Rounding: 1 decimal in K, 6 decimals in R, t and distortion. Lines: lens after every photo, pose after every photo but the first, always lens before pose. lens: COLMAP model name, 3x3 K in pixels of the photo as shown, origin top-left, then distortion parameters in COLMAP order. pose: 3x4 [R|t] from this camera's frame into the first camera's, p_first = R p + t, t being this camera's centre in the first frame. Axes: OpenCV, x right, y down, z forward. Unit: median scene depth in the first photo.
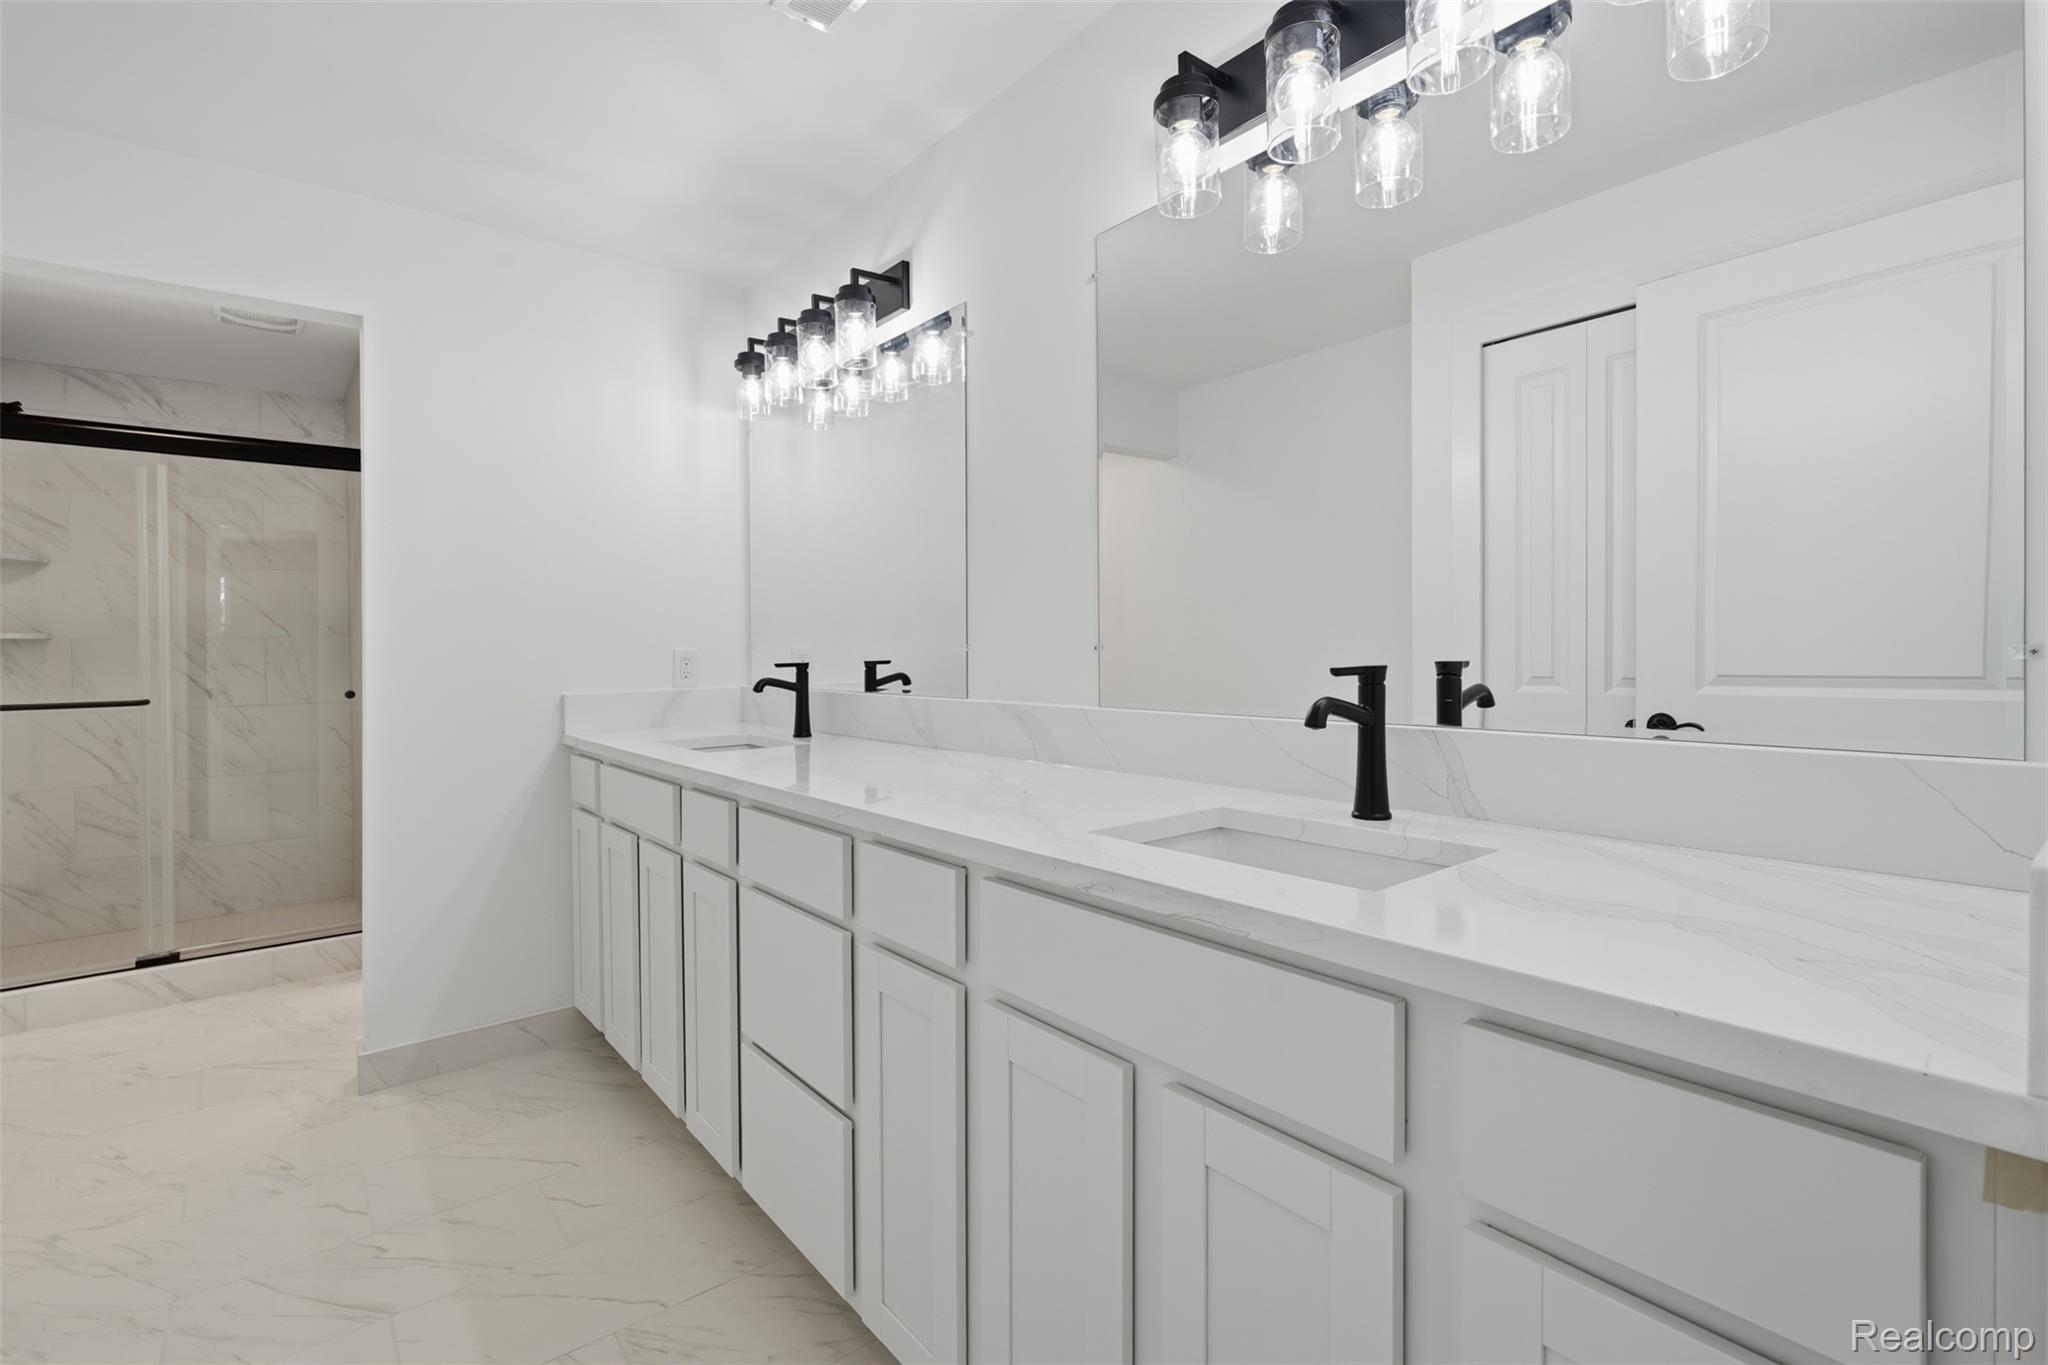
lens RADIAL K [[926.2, 0, 1020.9], [0, 926.2, 664.2], [0, 0, 1]] dist [-0.001675, 0.000924]
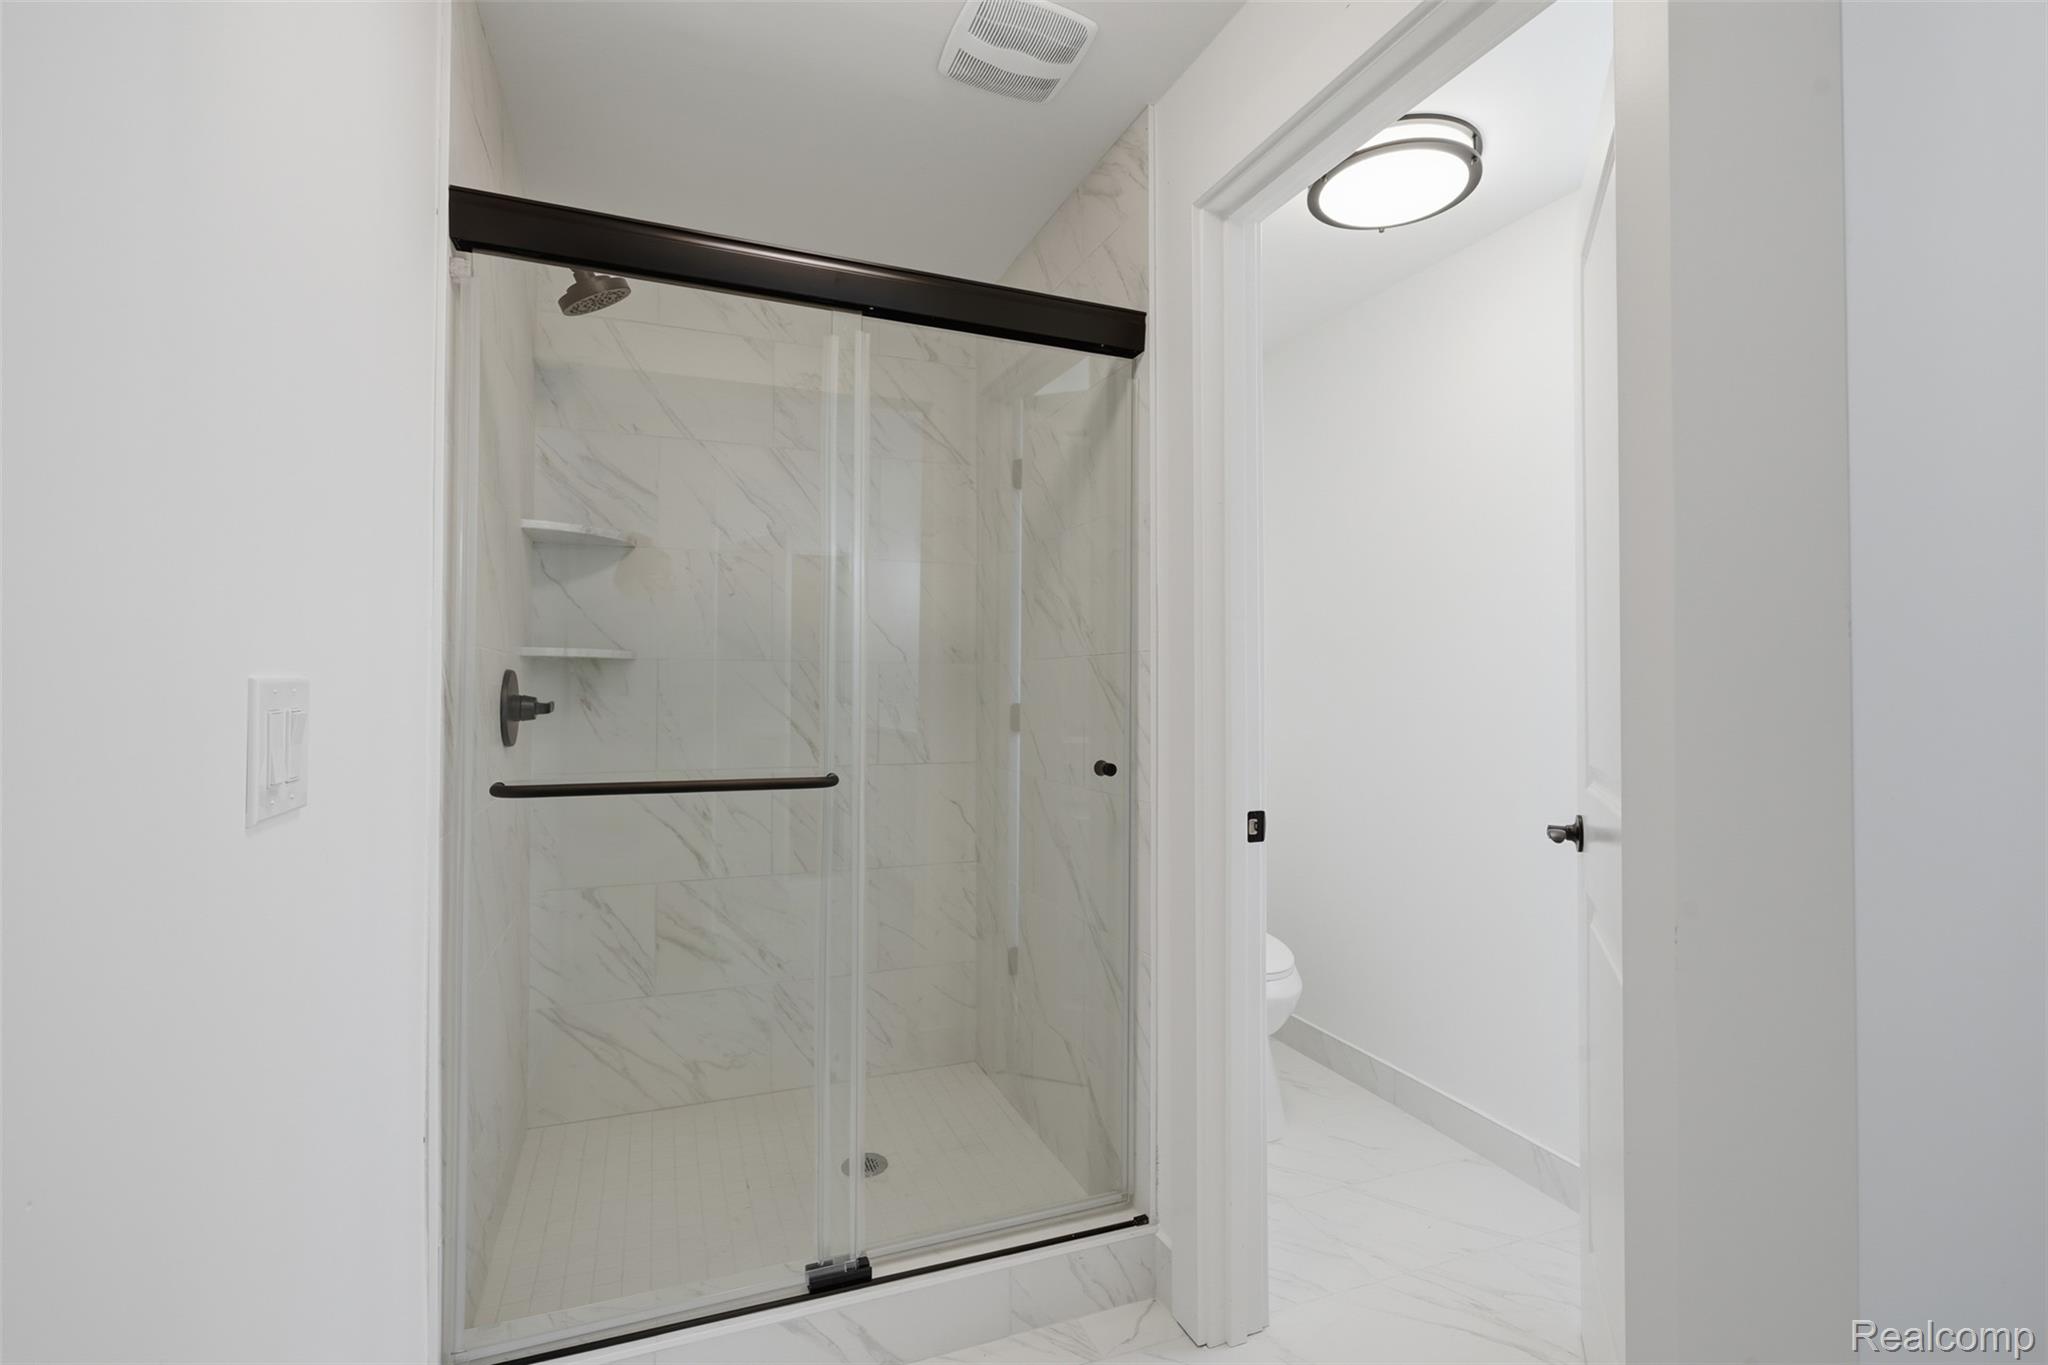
lens RADIAL K [[926.2, 0, 1029.3], [0, 926.2, 682.0], [0, 0, 1]] dist [-0.001675, 0.000924]
pose [[0.954252, 0.022334, -0.298167, -0.584041], [-0.026544, 0.999597, -0.010077, -0.011325], [0.297822, 0.017530, 0.954461, 0.451543]]
